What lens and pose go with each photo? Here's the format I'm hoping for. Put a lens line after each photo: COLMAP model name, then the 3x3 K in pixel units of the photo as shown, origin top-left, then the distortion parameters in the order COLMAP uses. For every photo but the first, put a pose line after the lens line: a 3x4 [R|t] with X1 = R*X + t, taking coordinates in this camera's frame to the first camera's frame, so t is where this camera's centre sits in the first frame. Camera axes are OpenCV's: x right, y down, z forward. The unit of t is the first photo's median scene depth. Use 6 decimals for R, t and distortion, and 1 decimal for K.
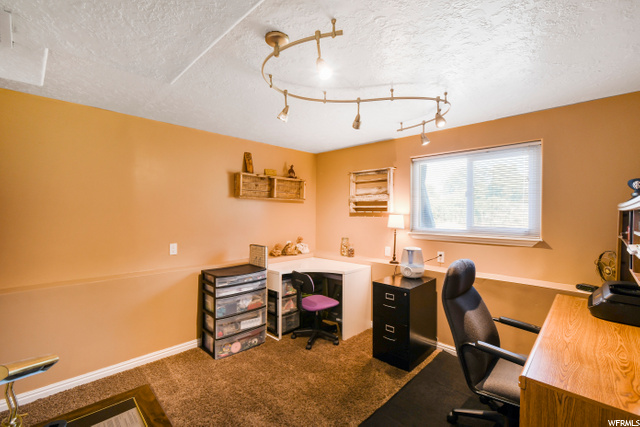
lens RADIAL K [[283.2, 0, 319.4], [0, 283.2, 213.5], [0, 0, 1]] dist [0.002285, 0.000051]
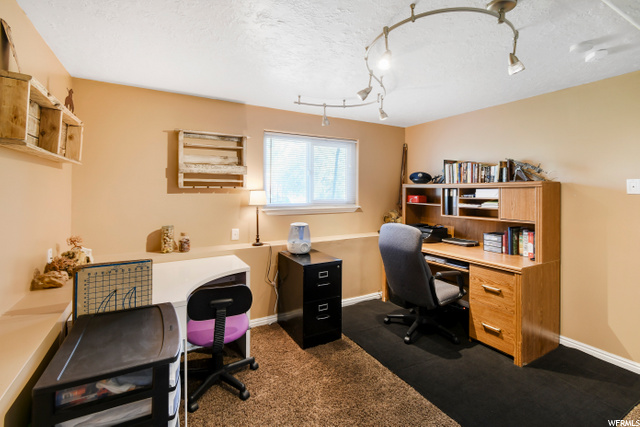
lens RADIAL K [[283.2, 0, 309.1], [0, 283.2, 188.4], [0, 0, 1]] dist [0.002285, 0.000051]
pose [[0.299636, 0.001445, 0.954053, -0.549098], [-0.000514, 0.999999, -0.001353, -0.001845], [-0.954054, -0.000085, 0.299636, 0.593131]]
